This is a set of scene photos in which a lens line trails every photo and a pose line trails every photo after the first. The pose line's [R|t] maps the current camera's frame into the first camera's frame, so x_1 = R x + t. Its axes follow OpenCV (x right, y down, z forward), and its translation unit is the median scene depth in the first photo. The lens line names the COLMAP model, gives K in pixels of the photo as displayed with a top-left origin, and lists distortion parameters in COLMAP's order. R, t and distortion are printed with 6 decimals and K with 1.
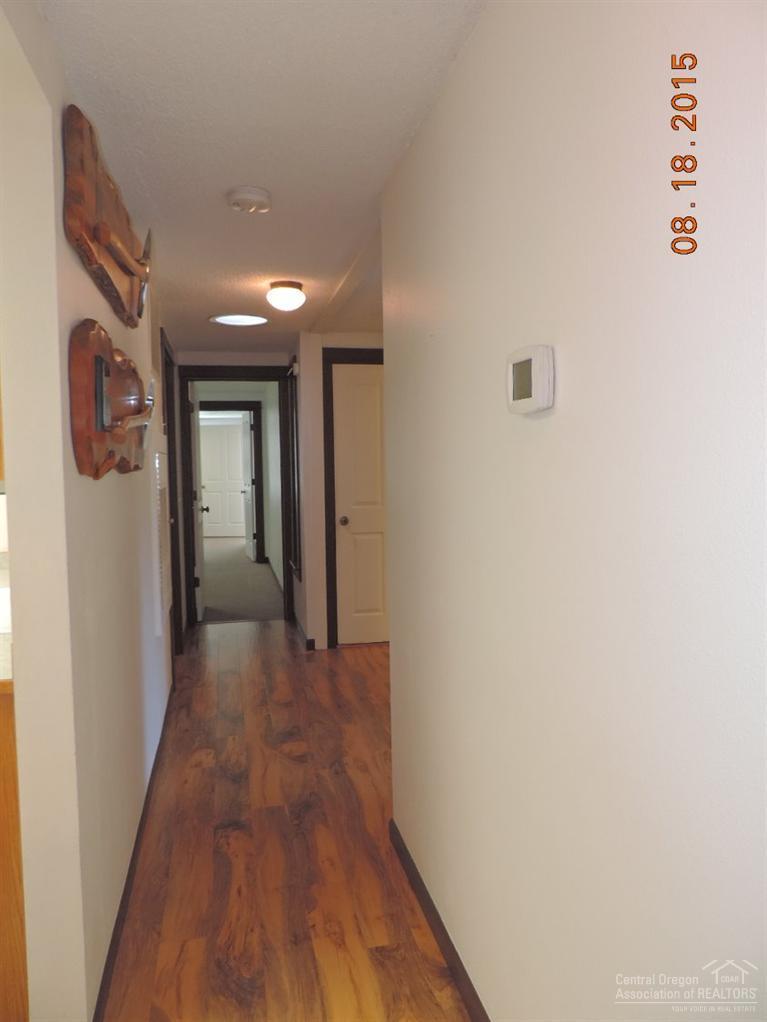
lens RADIAL K [[731.8, 0, 383.5], [0, 731.8, 511.0], [0, 0, 1]] dist [-0.026689, -0.000907]
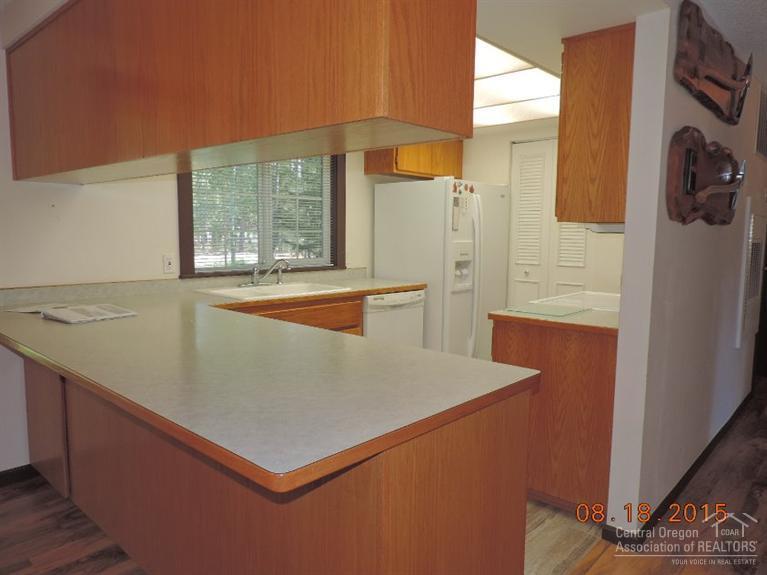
lens RADIAL K [[549.2, 0, 383.5], [0, 549.2, 287.5], [0, 0, 1]] dist [-0.026689, -0.000907]
pose [[0.579139, 0.100627, -0.808995, 0.163929], [-0.073207, 0.994763, 0.071327, 0.044880], [0.811936, 0.017915, 0.583472, -0.193955]]
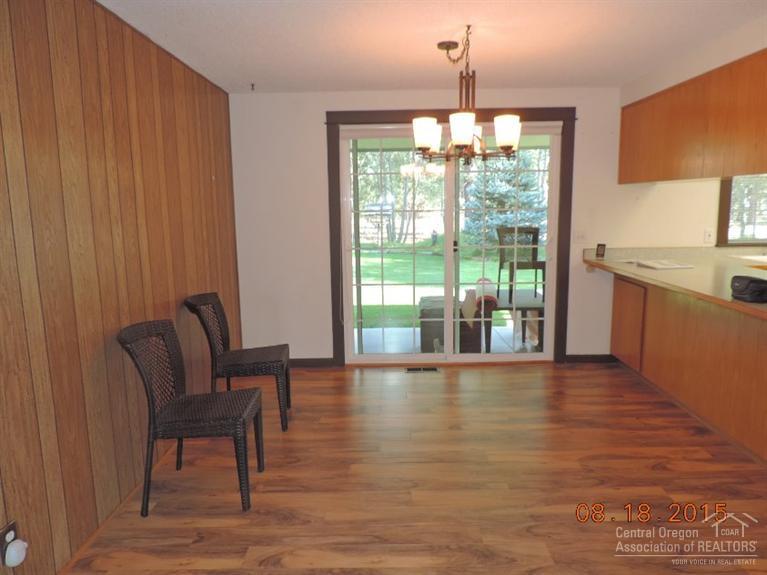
lens RADIAL K [[549.2, 0, 383.5], [0, 549.2, 287.5], [0, 0, 1]] dist [-0.026689, -0.000907]
pose [[-0.224122, 0.158734, -0.961547, 0.331047], [-0.043426, 0.984040, 0.172569, 0.039179], [0.973593, 0.080433, -0.213652, -0.272392]]
